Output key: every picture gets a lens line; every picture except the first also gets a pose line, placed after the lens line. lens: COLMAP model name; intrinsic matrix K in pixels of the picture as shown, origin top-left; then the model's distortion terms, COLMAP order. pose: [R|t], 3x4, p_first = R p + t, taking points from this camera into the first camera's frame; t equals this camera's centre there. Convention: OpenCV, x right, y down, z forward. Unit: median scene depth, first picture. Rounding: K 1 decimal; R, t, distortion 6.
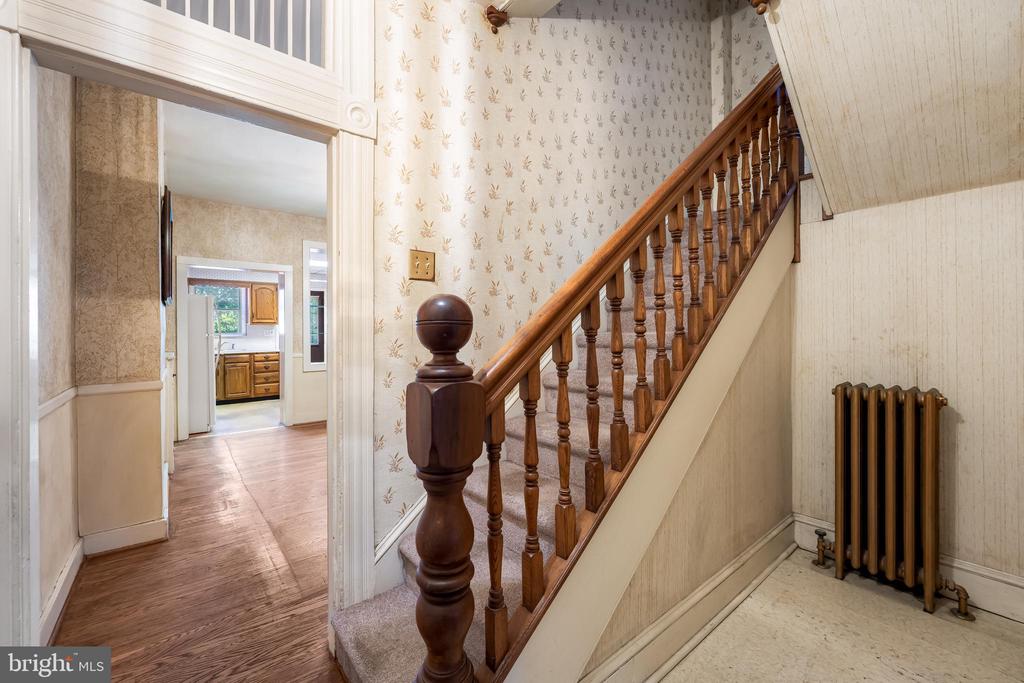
lens RADIAL K [[412.5, 0, 514.1], [0, 412.5, 335.3], [0, 0, 1]] dist [-0.006011, 0.000203]
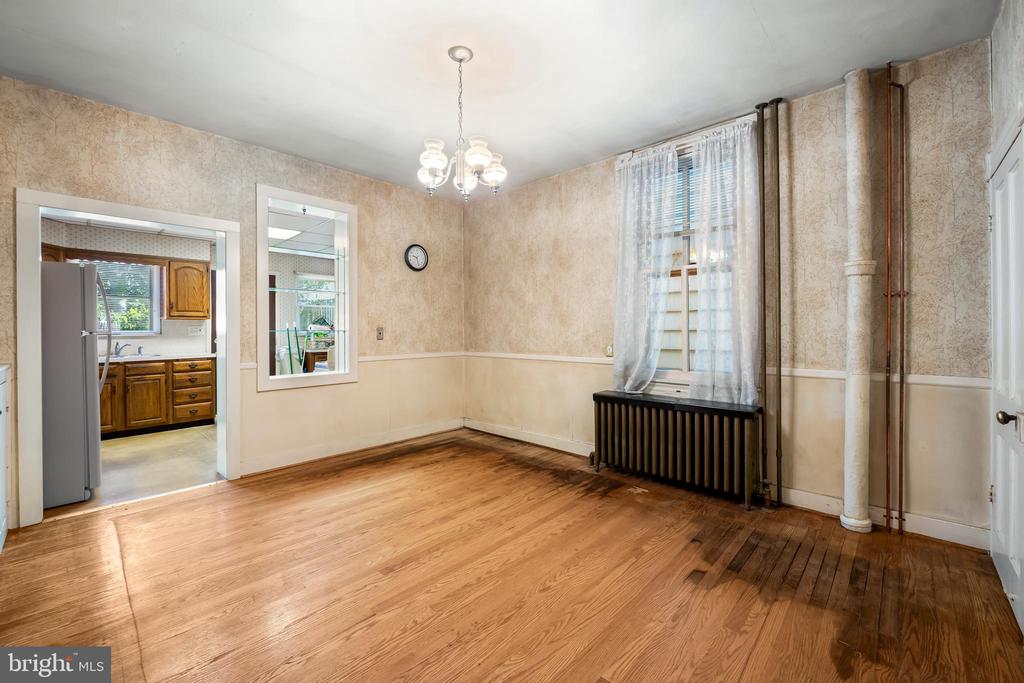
lens RADIAL K [[412.5, 0, 513.0], [0, 412.5, 331.8], [0, 0, 1]] dist [-0.006011, 0.000203]
pose [[0.992046, -0.002072, 0.125860, -0.201395], [0.002588, 0.999989, -0.003938, 0.000117], [-0.125850, 0.004233, 0.992040, 0.322637]]
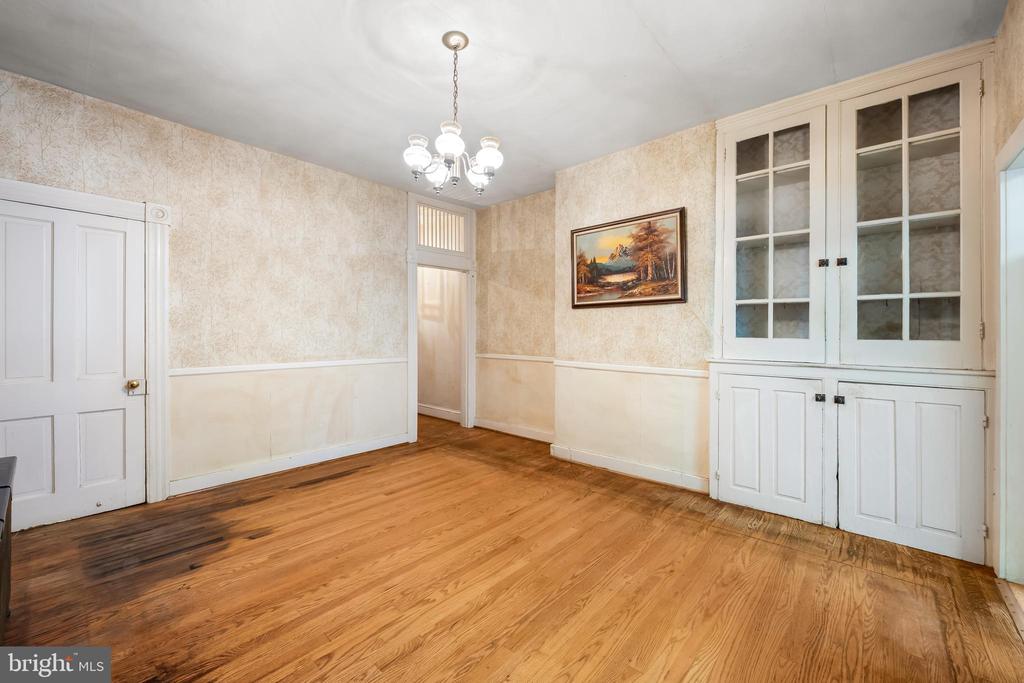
lens RADIAL K [[412.5, 0, 509.8], [0, 412.5, 330.9], [0, 0, 1]] dist [-0.006011, 0.000203]
pose [[-0.988322, -0.000592, -0.152381, -0.192793], [-0.001405, 0.999985, 0.005232, -0.007494], [0.152375, 0.005385, -0.988308, 1.161248]]
